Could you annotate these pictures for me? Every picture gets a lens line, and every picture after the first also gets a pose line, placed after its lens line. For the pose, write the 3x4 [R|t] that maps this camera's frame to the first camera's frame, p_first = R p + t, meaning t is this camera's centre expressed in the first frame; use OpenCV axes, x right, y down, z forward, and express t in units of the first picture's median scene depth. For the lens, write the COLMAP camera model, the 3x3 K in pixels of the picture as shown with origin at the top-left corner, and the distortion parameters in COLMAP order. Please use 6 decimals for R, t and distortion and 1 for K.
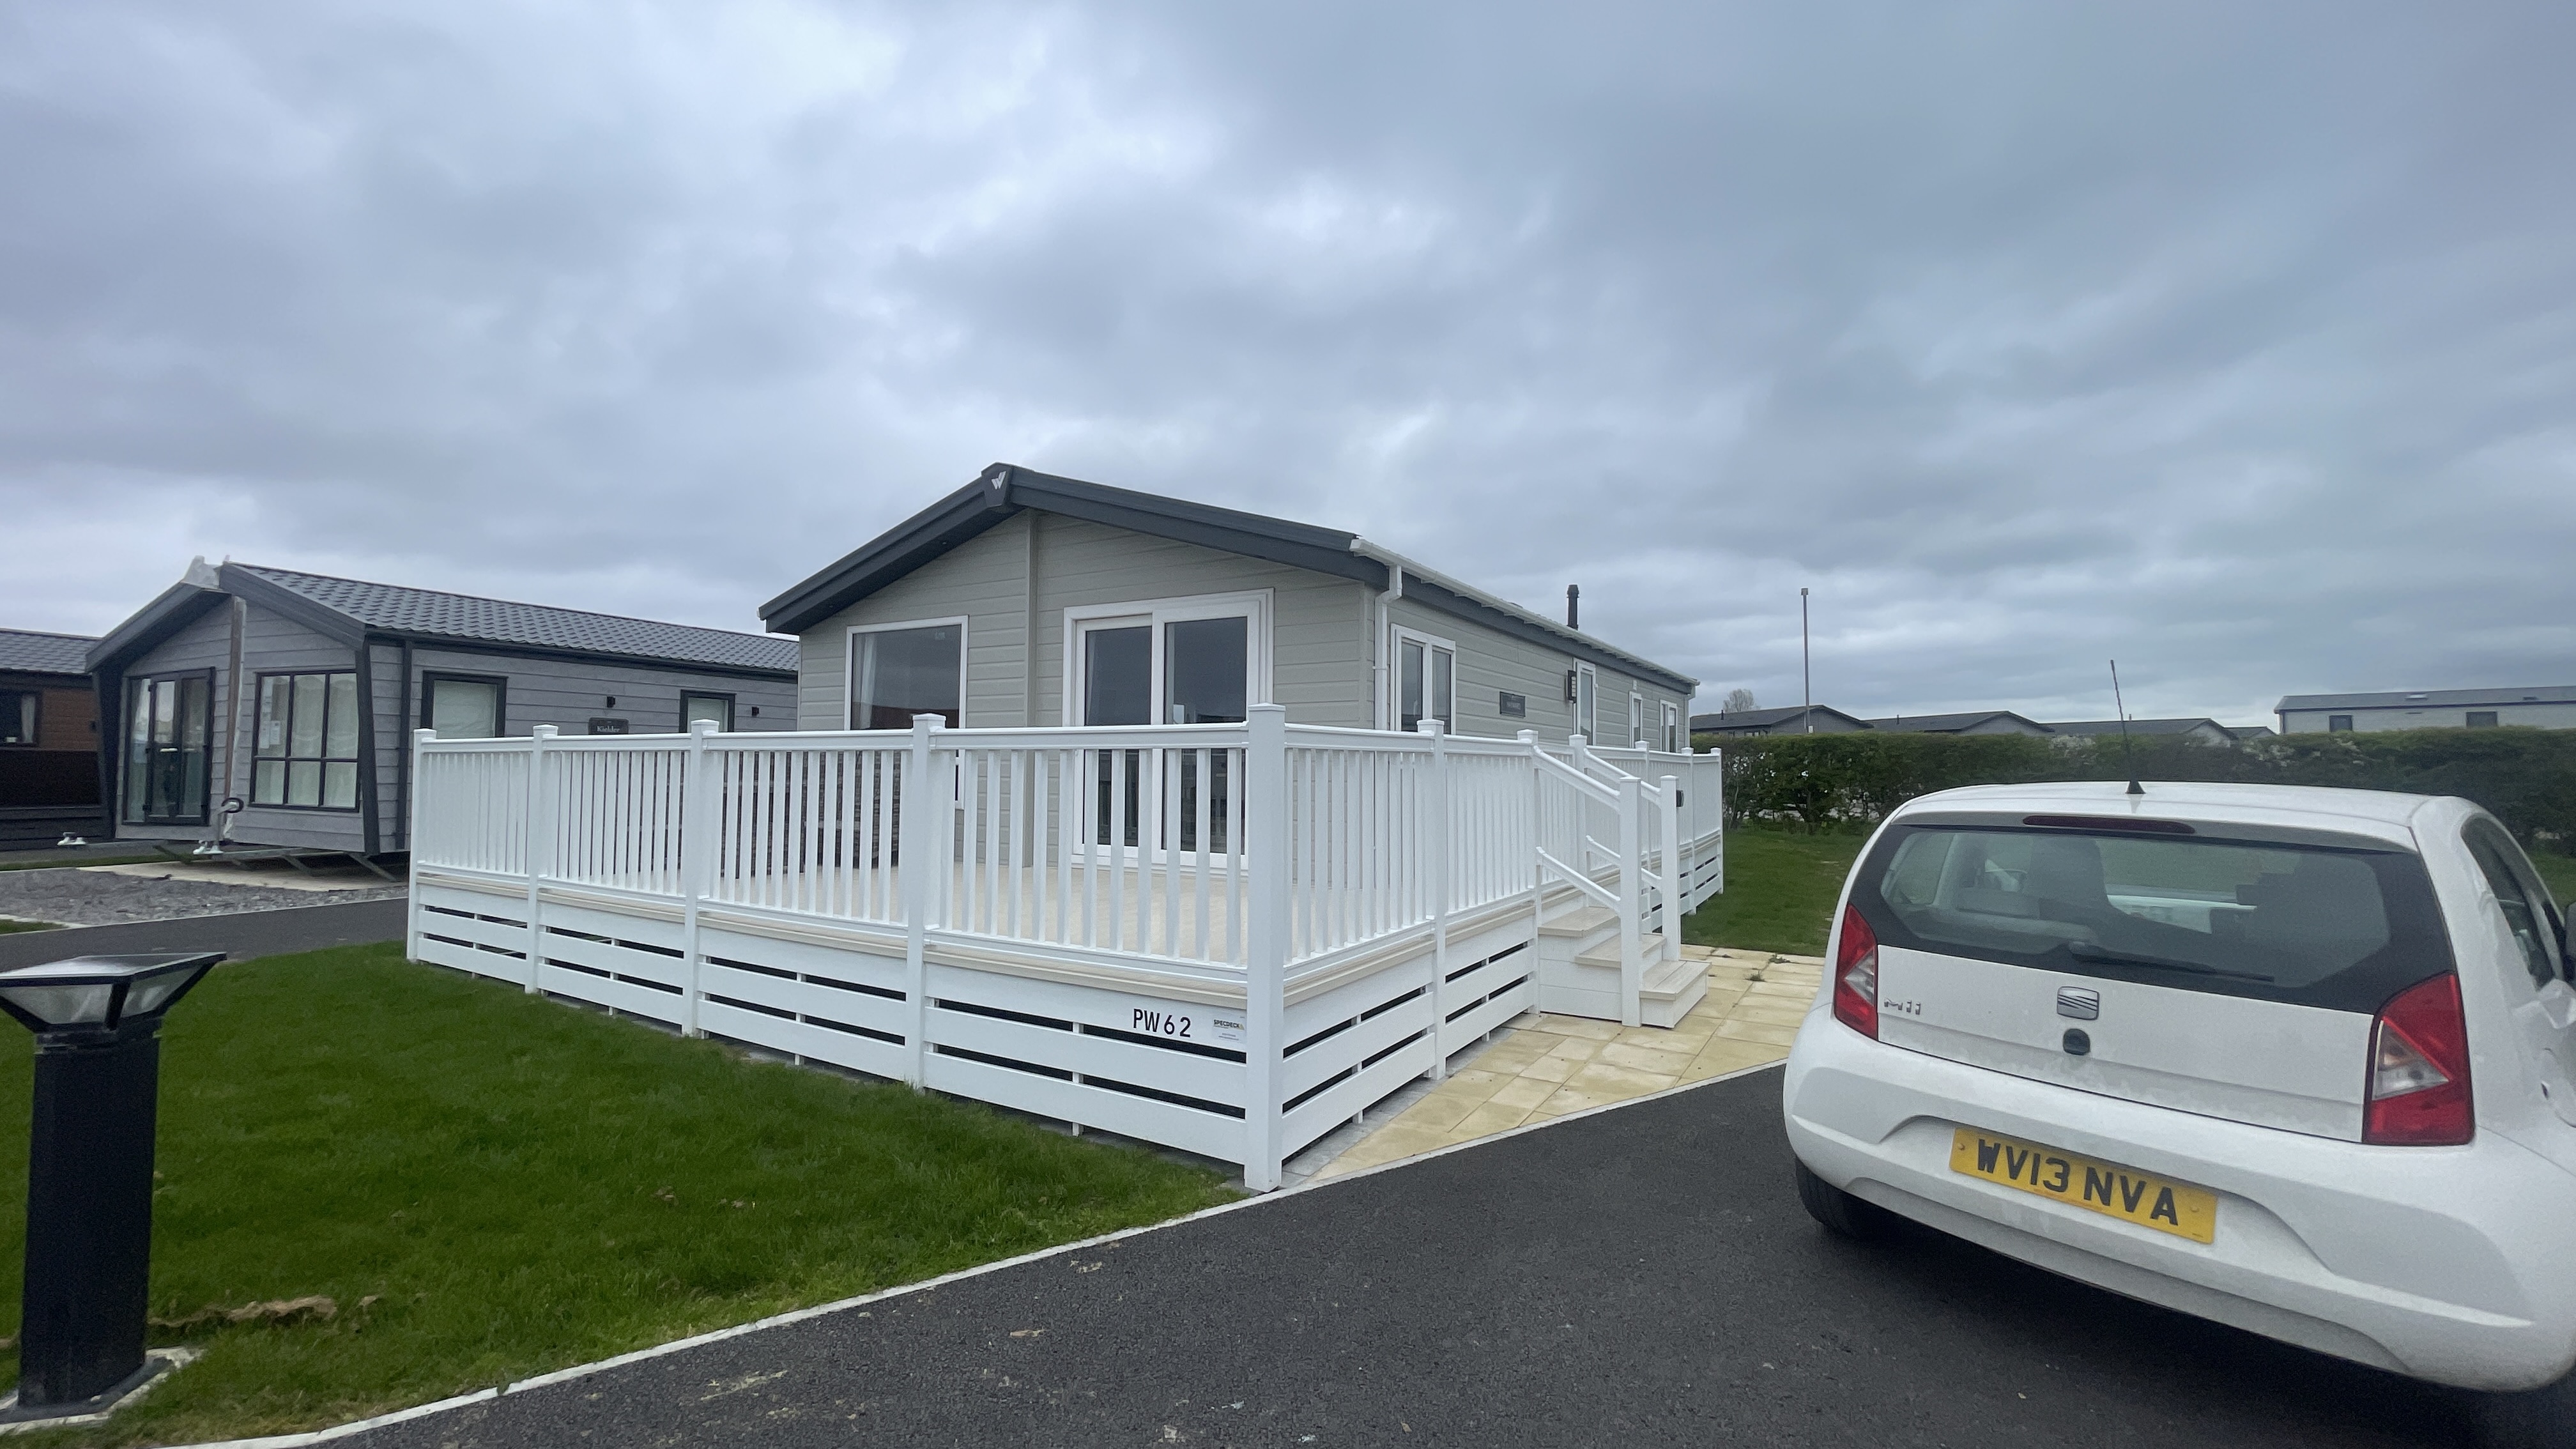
lens RADIAL K [[1037.4, 0, 1288.0], [0, 1037.4, 724.5], [0, 0, 1]] dist [-0.000738, -0.000759]
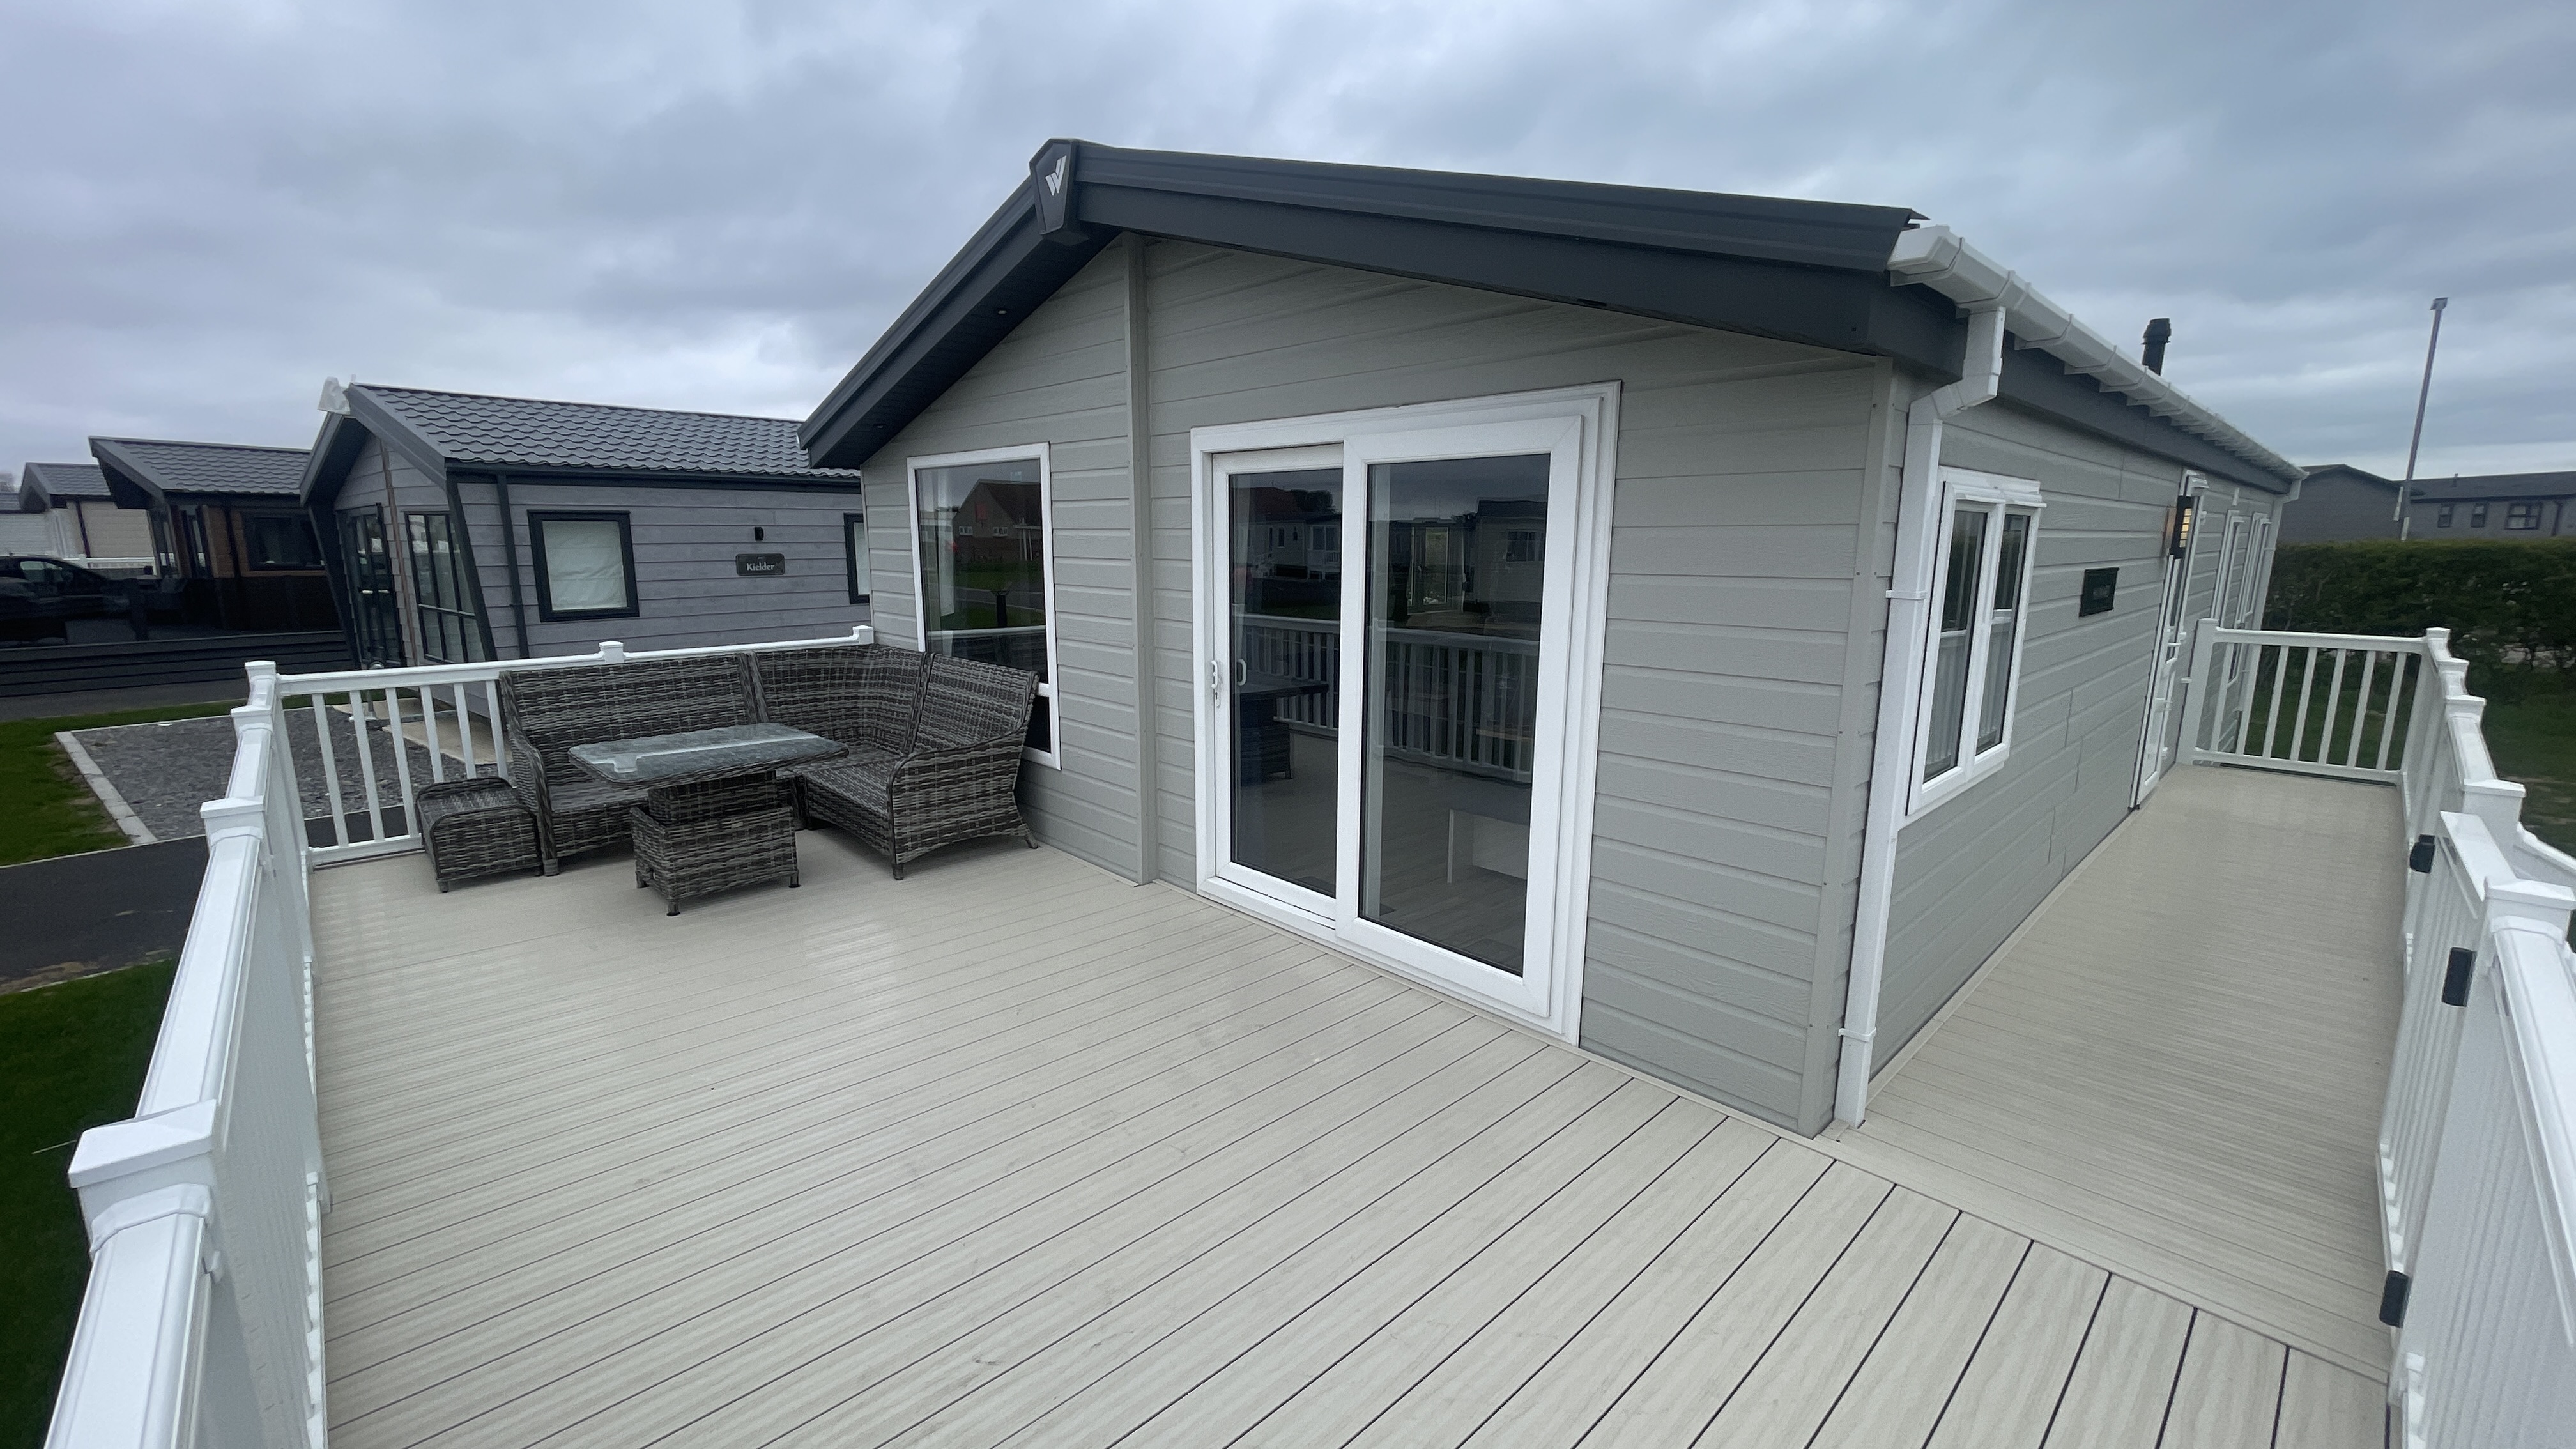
lens RADIAL K [[1037.4, 0, 1288.0], [0, 1037.4, 724.5], [0, 0, 1]] dist [-0.000738, -0.000759]
pose [[0.965057, 0.040307, -0.258921, -0.025521], [0.018340, 0.975286, 0.220185, -0.081047], [0.261397, -0.217240, 0.940467, 0.482485]]
